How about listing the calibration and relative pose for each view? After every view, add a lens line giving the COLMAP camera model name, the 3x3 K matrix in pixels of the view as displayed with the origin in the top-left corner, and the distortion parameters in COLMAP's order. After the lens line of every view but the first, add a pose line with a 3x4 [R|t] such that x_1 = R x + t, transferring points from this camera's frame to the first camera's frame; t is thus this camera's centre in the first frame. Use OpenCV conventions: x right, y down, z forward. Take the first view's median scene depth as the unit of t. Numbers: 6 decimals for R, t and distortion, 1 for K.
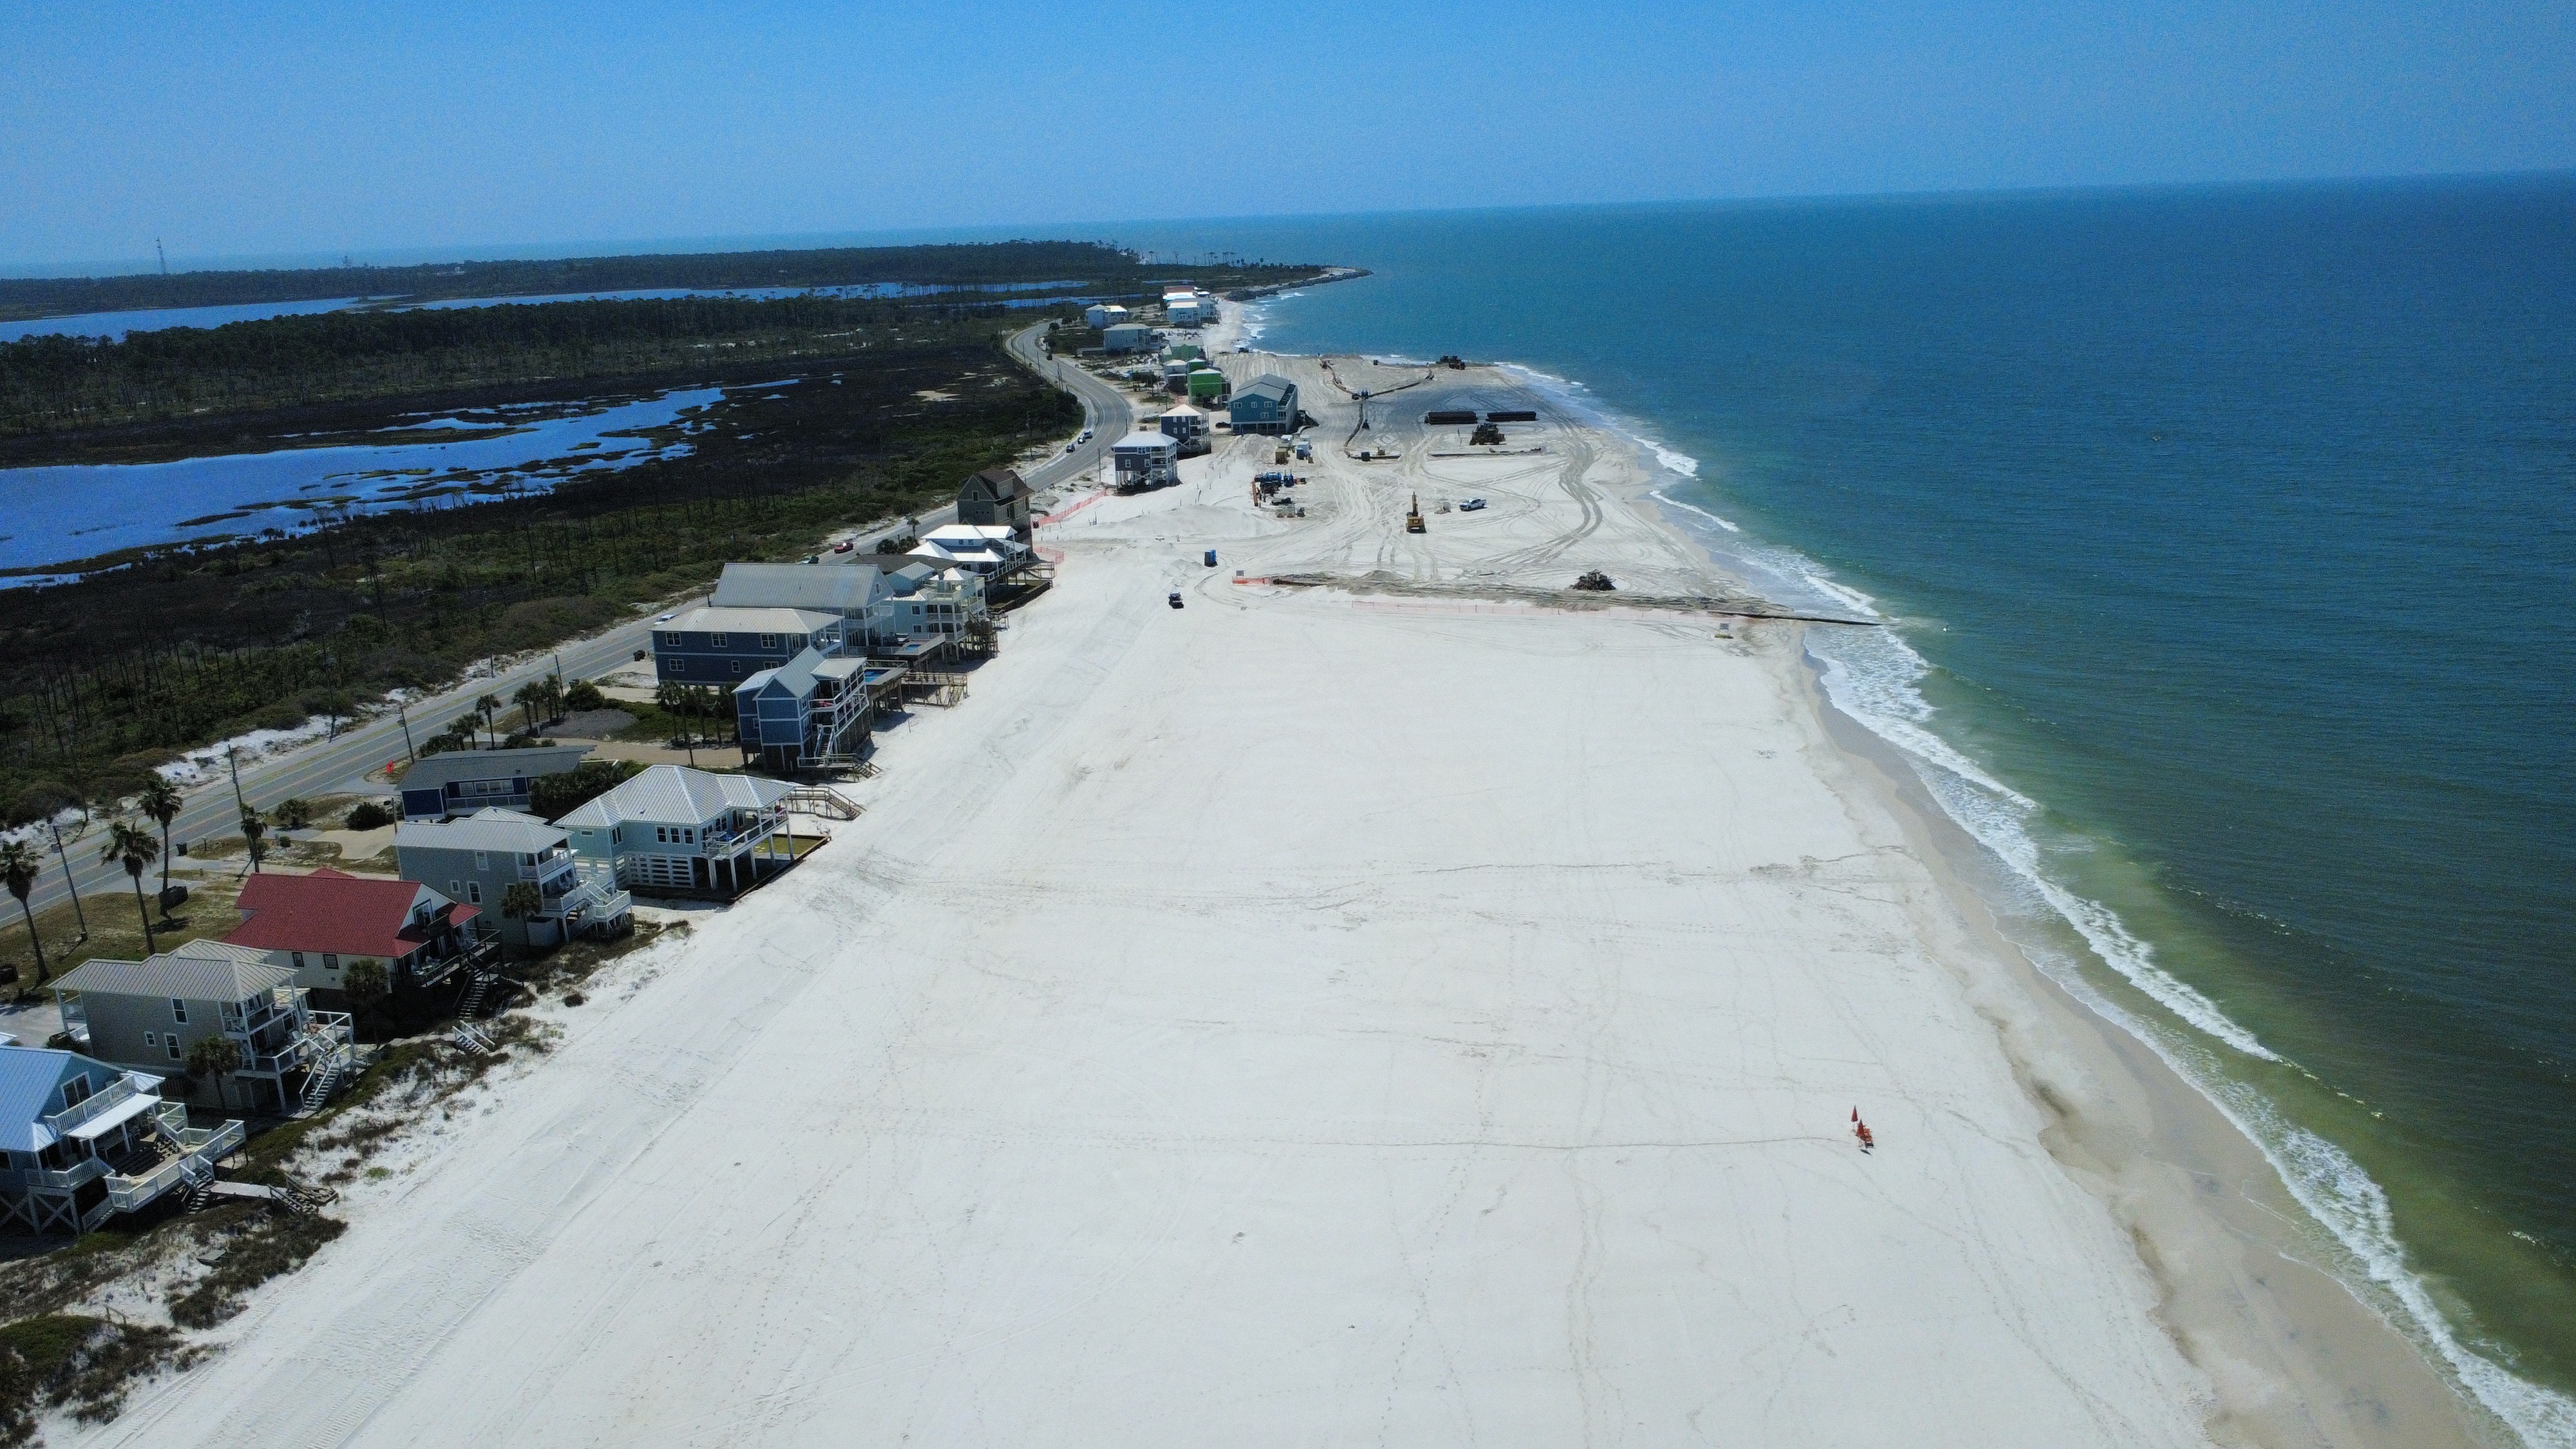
lens RADIAL K [[1876.5, 0, 1288.0], [0, 1876.5, 724.5], [0, 0, 1]] dist [0.001652, -0.006325]
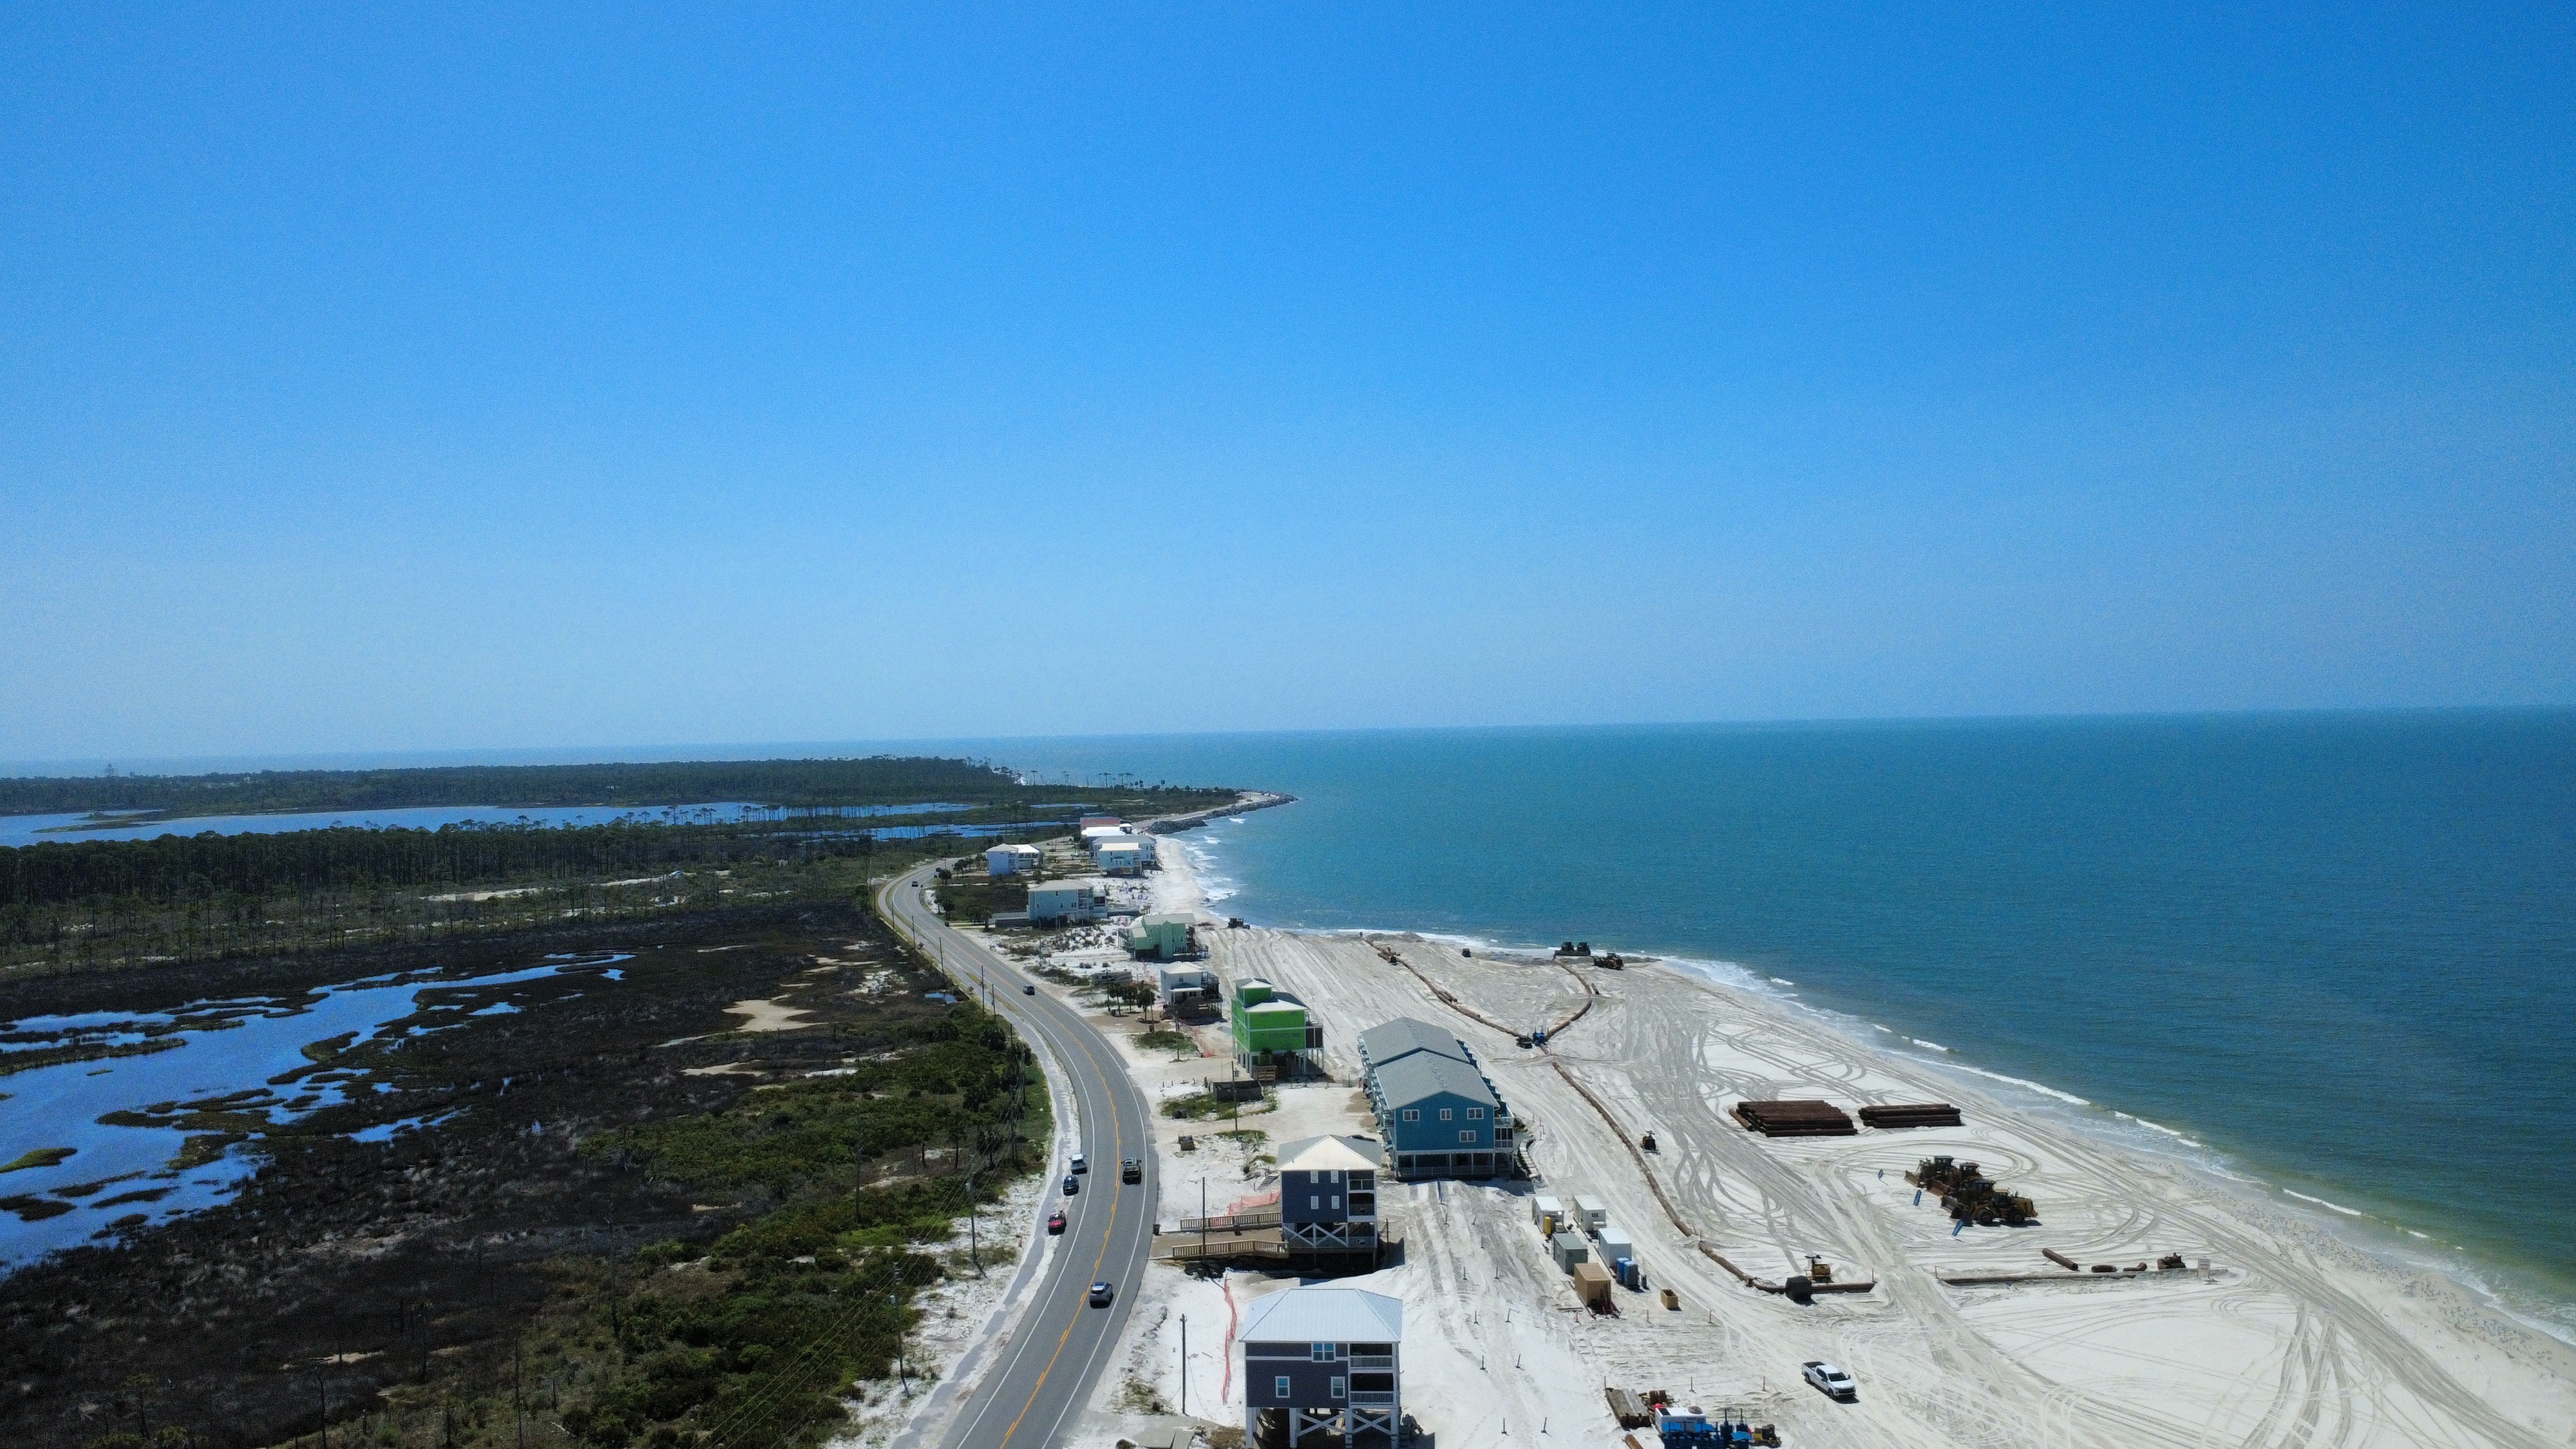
lens RADIAL K [[1876.5, 0, 1288.0], [0, 1876.5, 724.5], [0, 0, 1]] dist [0.001652, -0.006325]
pose [[0.996791, 0.013913, 0.078826, -0.105578], [0.007684, 0.963597, -0.267247, -0.152747], [-0.079675, 0.266995, 0.960399, 0.574995]]
